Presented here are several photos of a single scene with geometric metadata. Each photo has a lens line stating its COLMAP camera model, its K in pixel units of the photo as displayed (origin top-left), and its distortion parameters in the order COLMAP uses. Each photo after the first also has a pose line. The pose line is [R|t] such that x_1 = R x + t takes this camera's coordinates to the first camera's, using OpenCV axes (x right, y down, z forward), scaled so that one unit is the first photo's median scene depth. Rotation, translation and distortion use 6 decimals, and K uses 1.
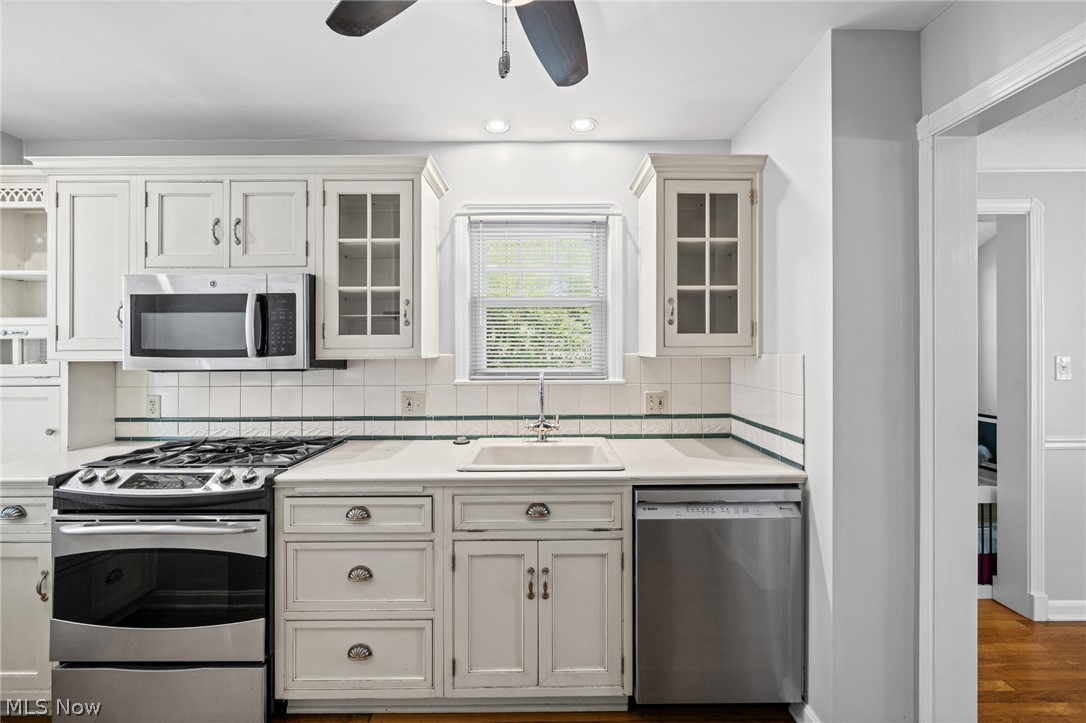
lens RADIAL K [[433.0, 0, 546.4], [0, 433.0, 351.4], [0, 0, 1]] dist [-0.000140, -0.000200]
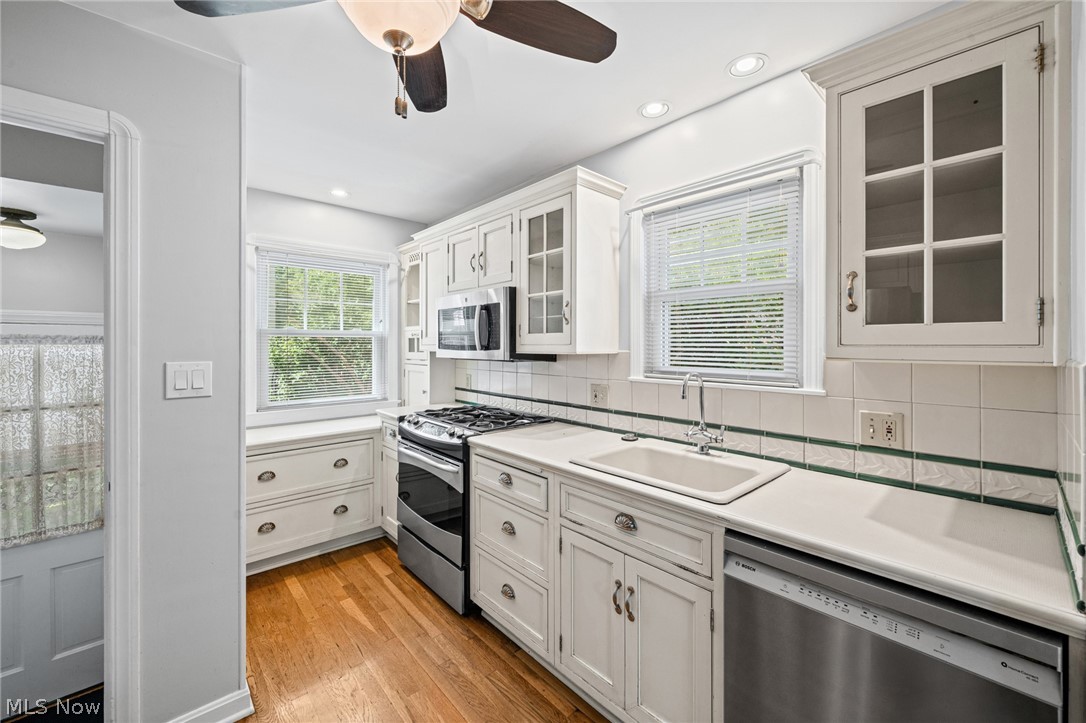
lens RADIAL K [[433.0, 0, 565.0], [0, 433.0, 345.6], [0, 0, 1]] dist [-0.000140, -0.000200]
pose [[0.677890, 0.008418, -0.735115, 0.493710], [-0.006657, 0.999964, 0.005313, -0.011026], [0.735133, 0.001292, 0.677921, 0.240172]]
